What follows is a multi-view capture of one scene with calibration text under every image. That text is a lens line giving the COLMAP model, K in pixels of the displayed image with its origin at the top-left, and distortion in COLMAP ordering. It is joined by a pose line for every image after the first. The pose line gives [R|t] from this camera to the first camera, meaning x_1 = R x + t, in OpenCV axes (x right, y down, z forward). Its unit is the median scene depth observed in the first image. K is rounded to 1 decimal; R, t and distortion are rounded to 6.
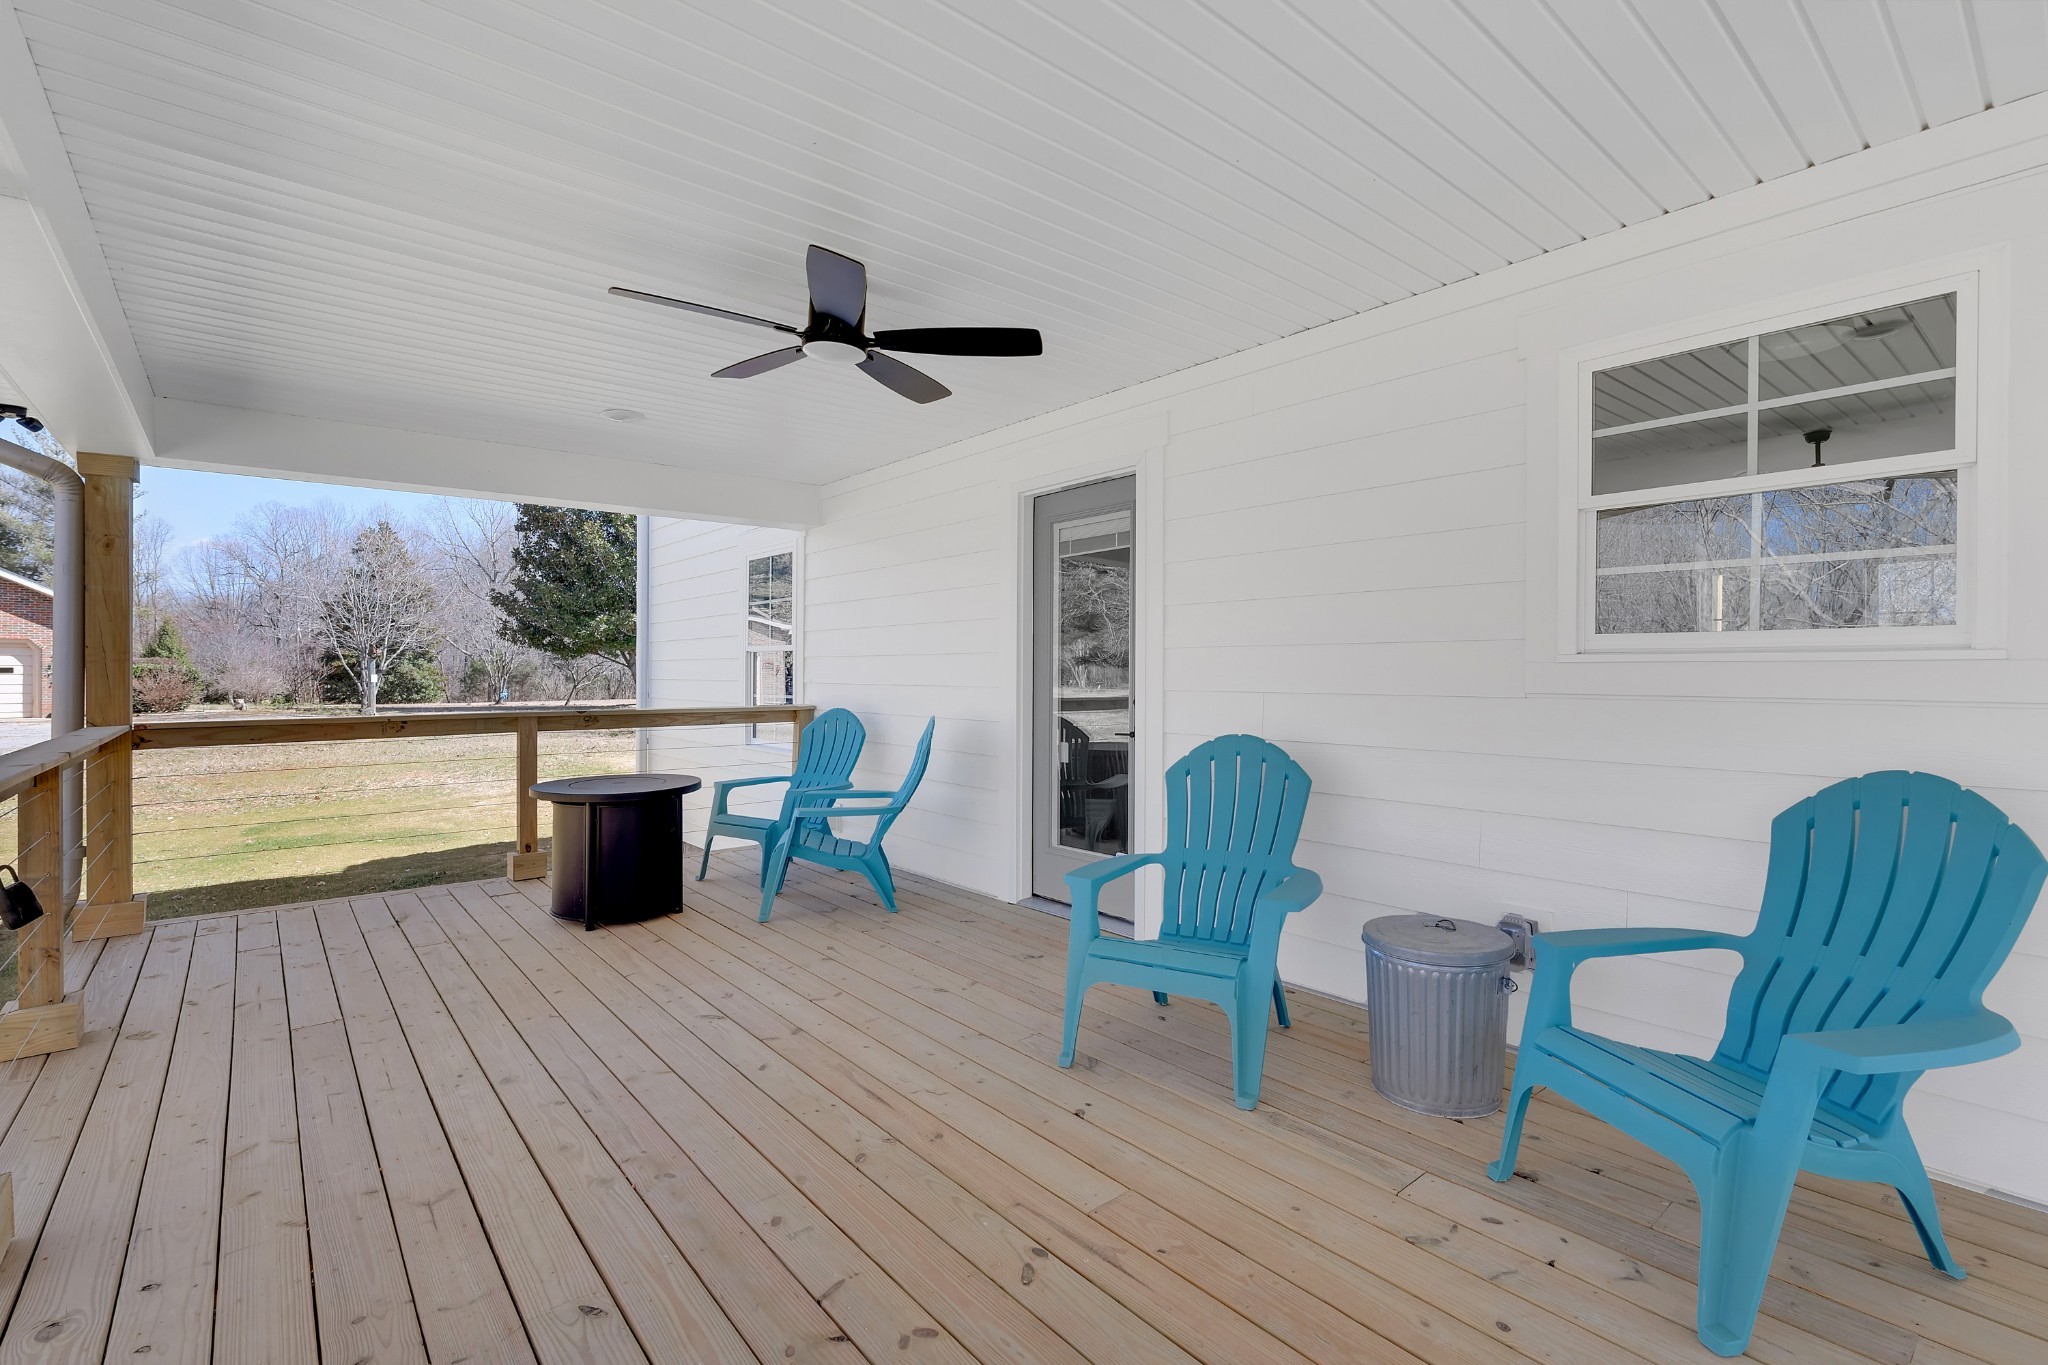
lens RADIAL K [[933.3, 0, 1033.1], [0, 933.3, 671.4], [0, 0, 1]] dist [-0.004487, 0.000082]
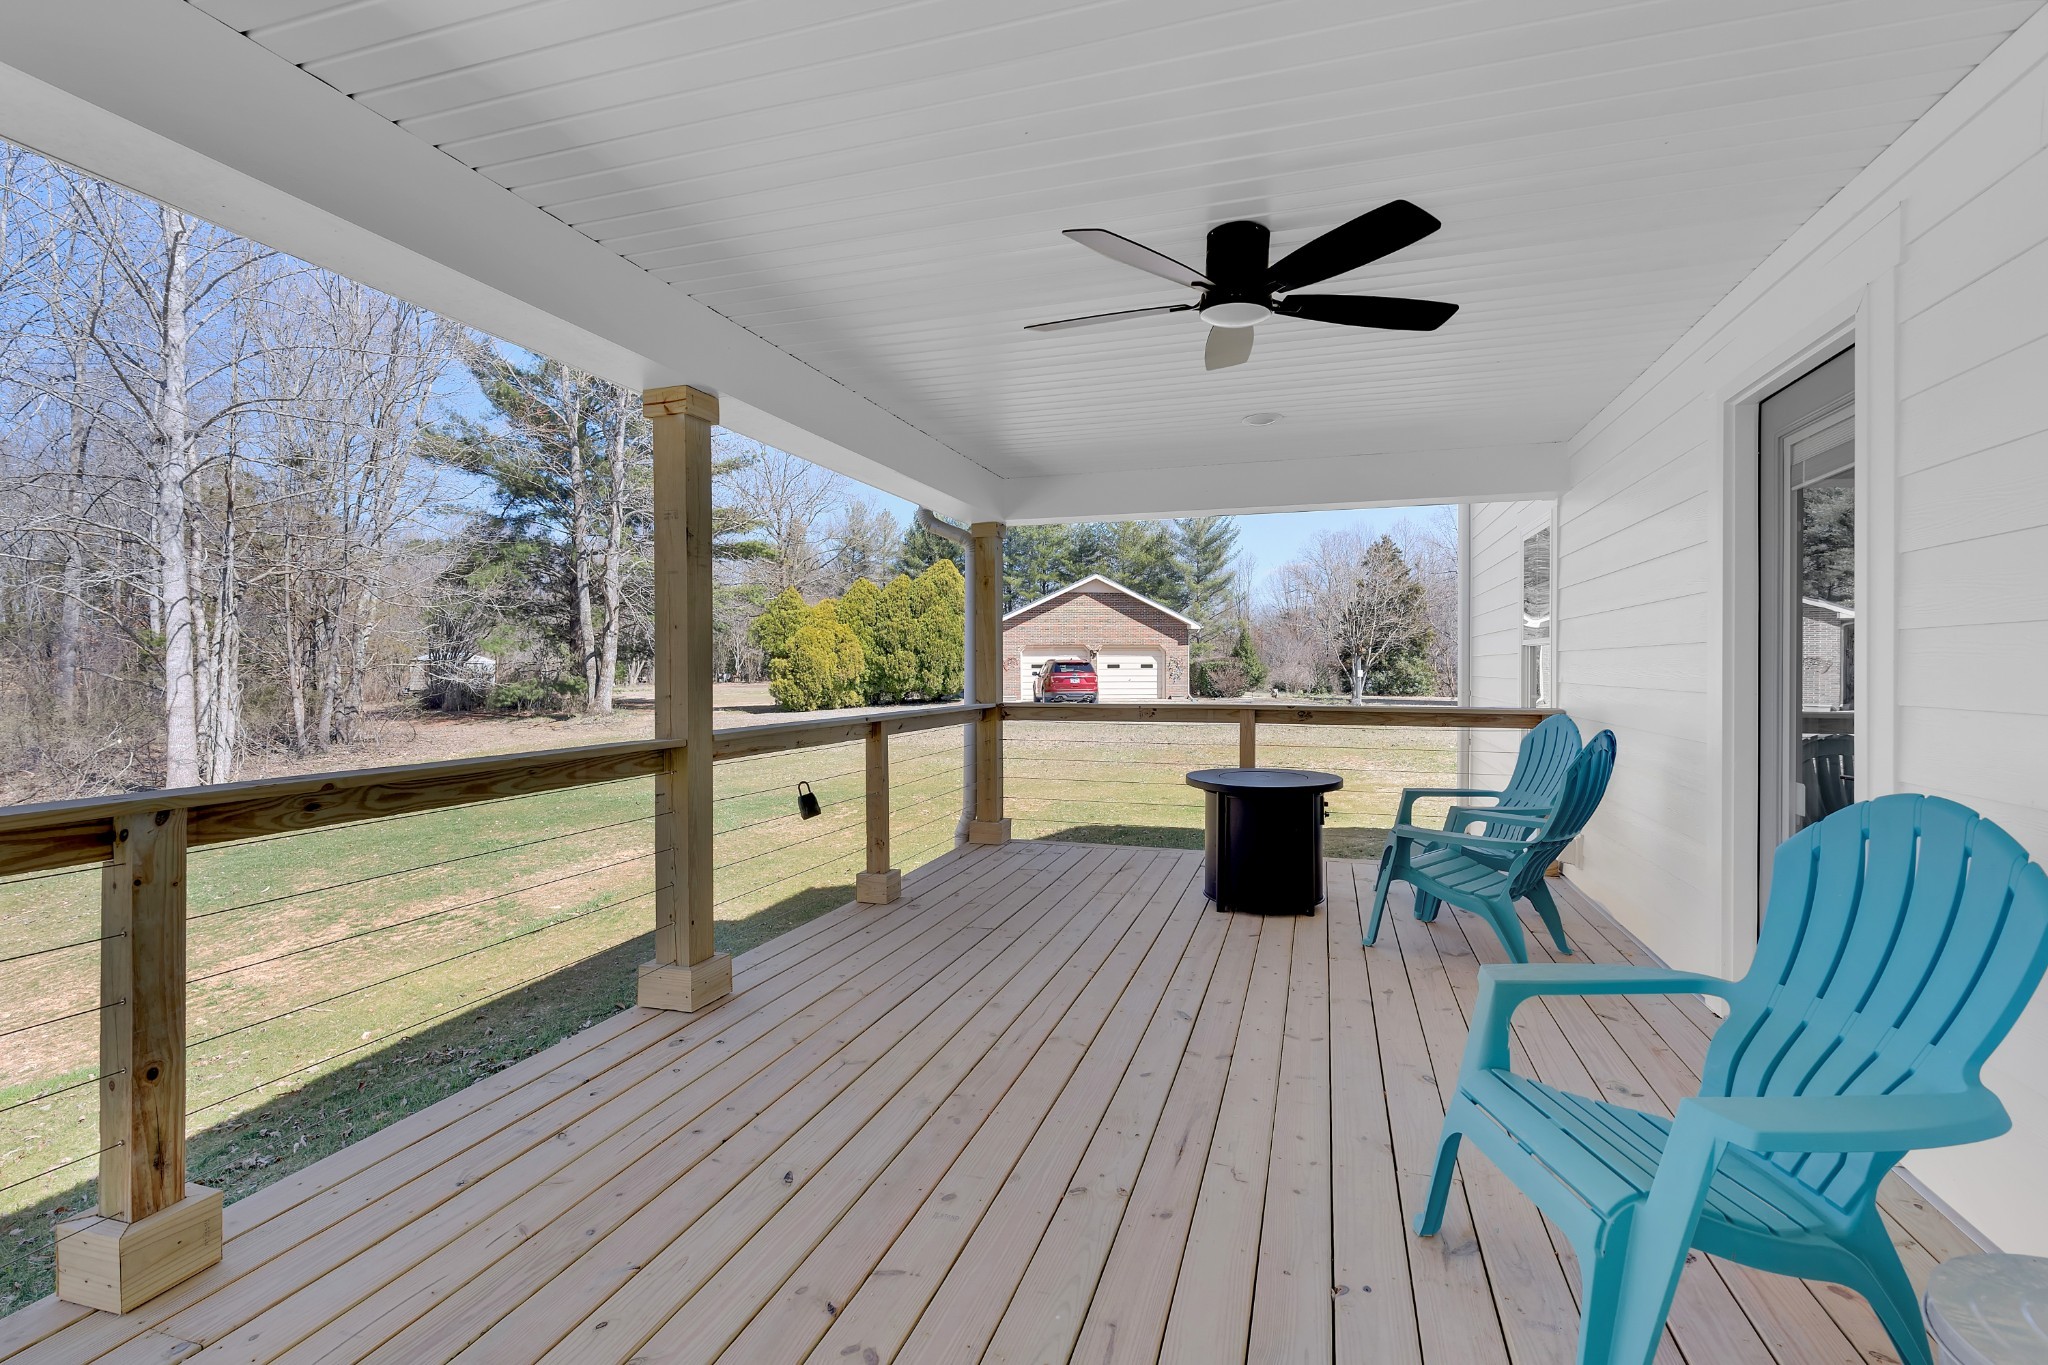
lens RADIAL K [[933.3, 0, 1033.1], [0, 933.3, 671.4], [0, 0, 1]] dist [-0.004487, 0.000082]
pose [[0.534802, 0.005365, -0.844960, 0.291208], [-0.001884, 0.999985, 0.005156, -0.001702], [0.844975, -0.001166, 0.534805, 0.233743]]
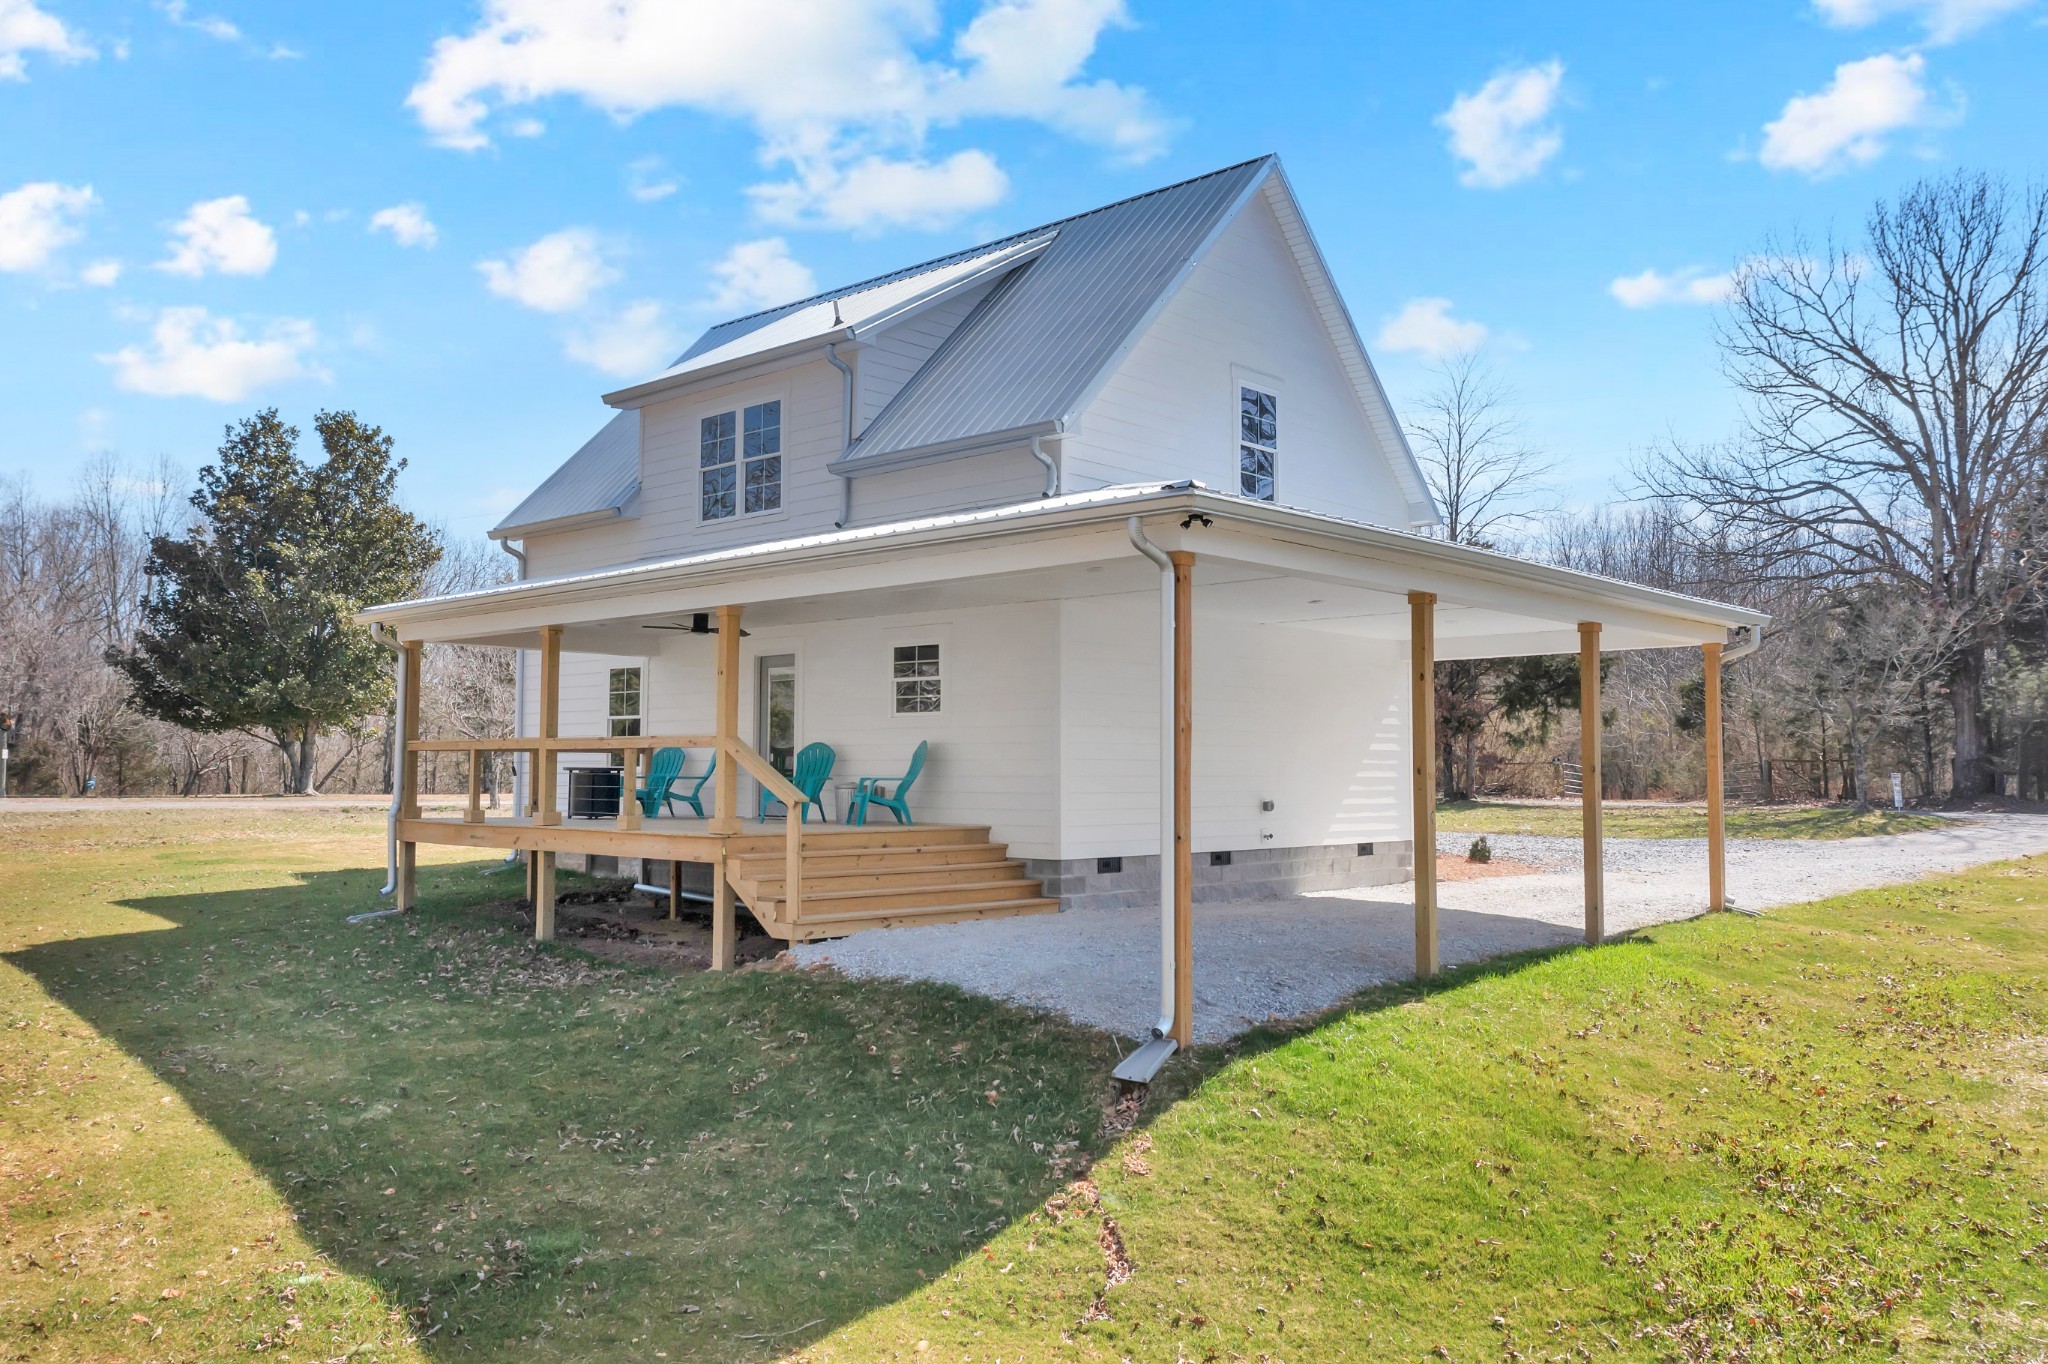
lens RADIAL K [[1617.6, 0, 1024.0], [0, 1617.6, 682.0], [0, 0, 1]] dist [-0.015166, 0.001350]
pose [[0.992869, 0.009310, 0.118849, 0.194867], [-0.002658, 0.998427, -0.056009, 0.126760], [-0.119184, 0.055294, 0.991331, -3.538737]]
